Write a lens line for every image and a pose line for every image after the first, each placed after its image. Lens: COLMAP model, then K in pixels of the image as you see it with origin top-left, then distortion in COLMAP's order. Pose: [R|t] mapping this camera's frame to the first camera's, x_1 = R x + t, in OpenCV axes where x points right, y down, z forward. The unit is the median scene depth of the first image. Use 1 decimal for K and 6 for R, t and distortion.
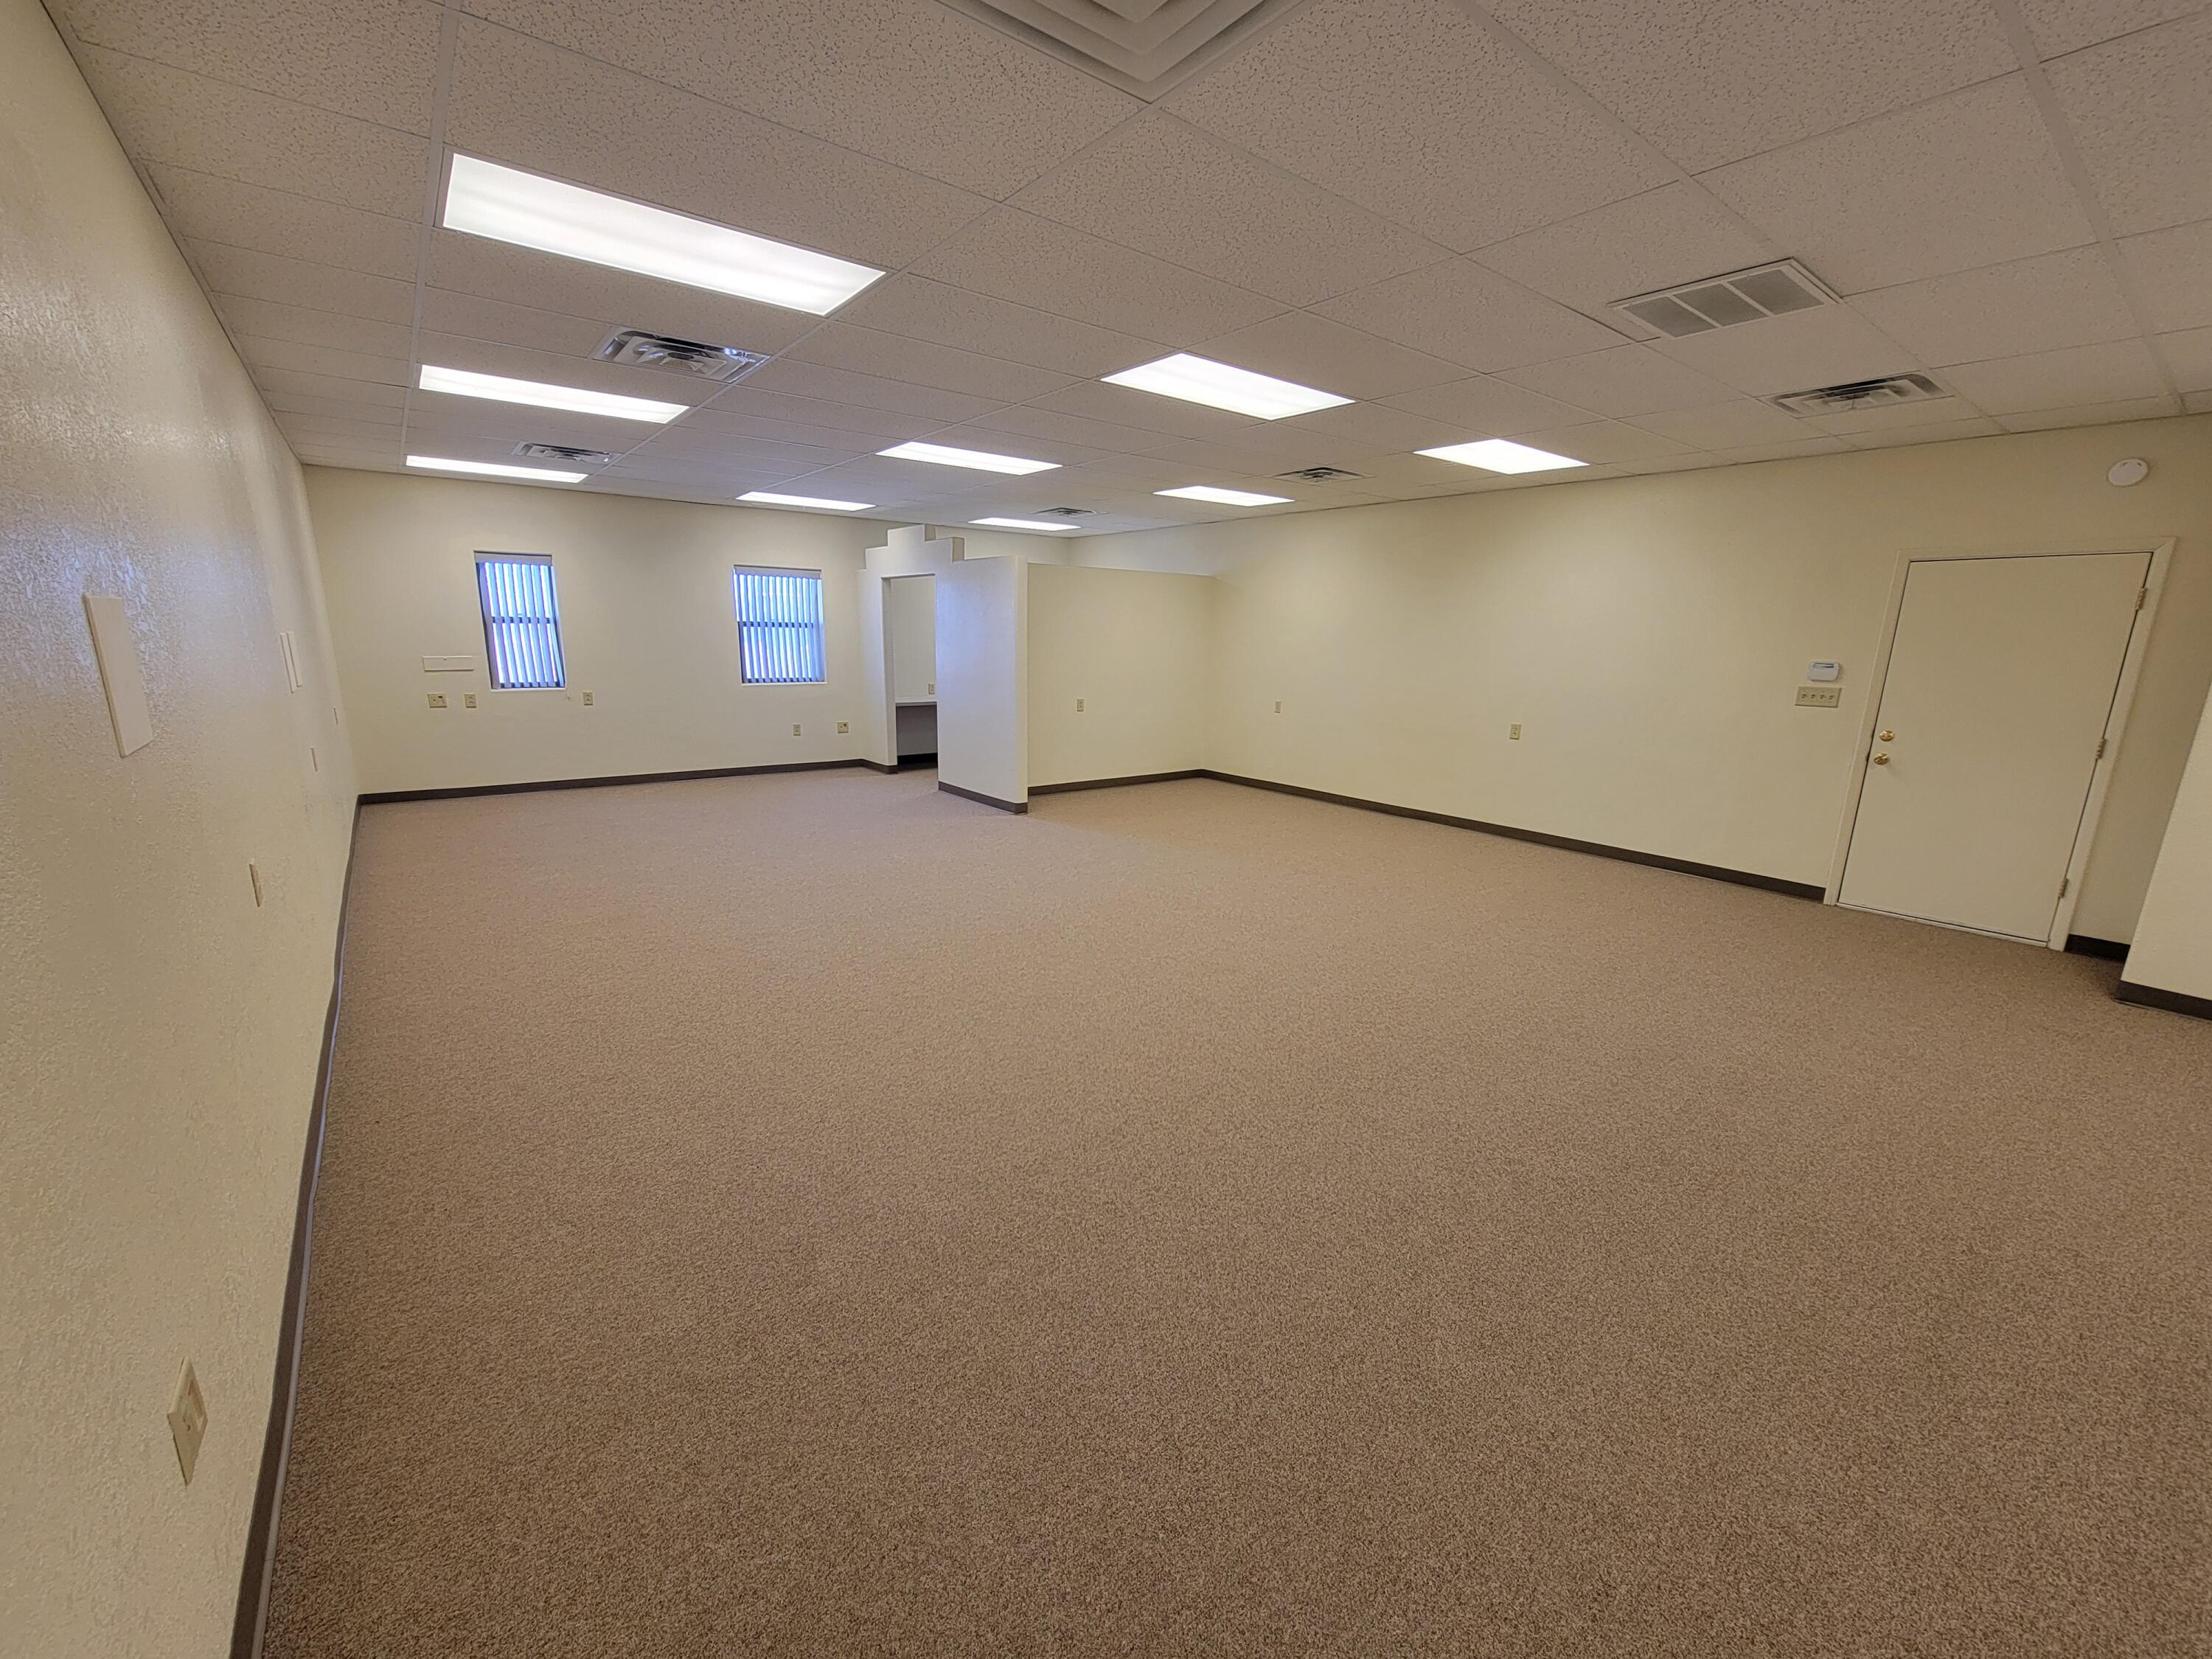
lens RADIAL K [[910.1, 0, 1083.5], [0, 910.1, 843.9], [0, 0, 1]] dist [-0.012486, 0.003915]
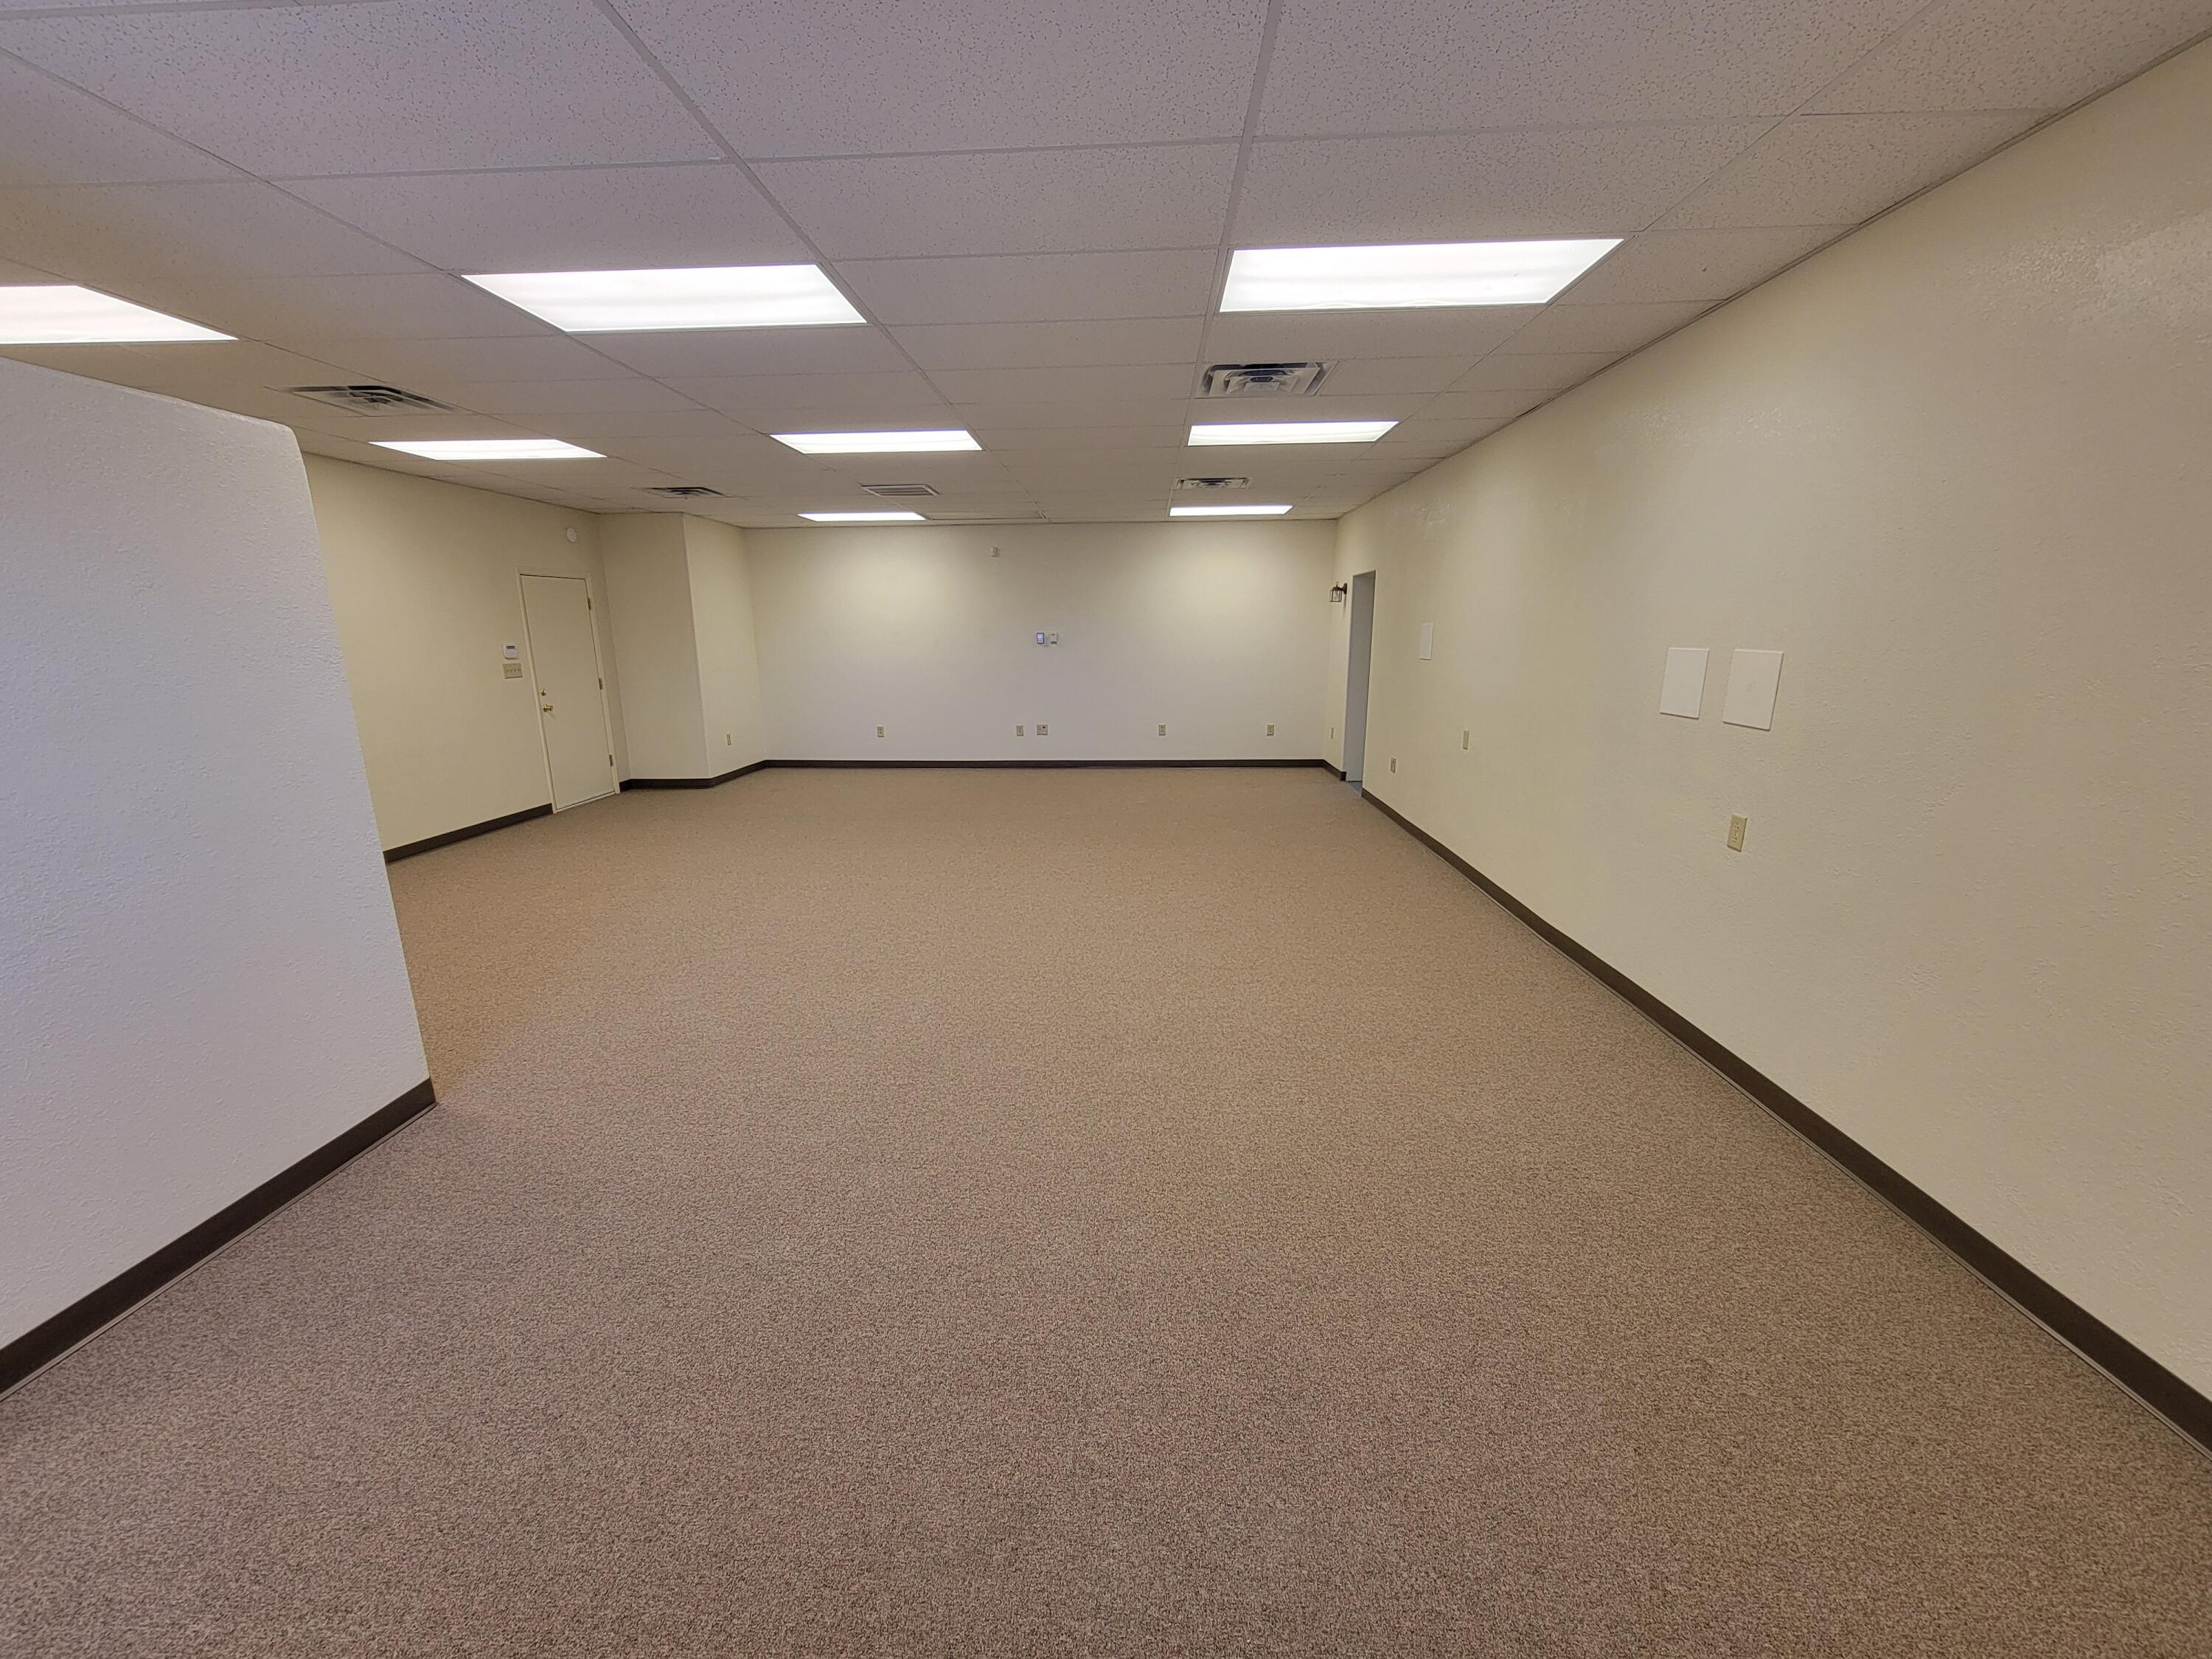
lens RADIAL K [[910.1, 0, 1104.9], [0, 910.1, 829.0], [0, 0, 1]] dist [-0.012486, 0.003915]
pose [[-0.770707, -0.147566, 0.619867, -0.950953], [0.147124, 0.905315, 0.398446, -0.456546], [-0.619972, 0.398283, -0.676022, 1.864632]]
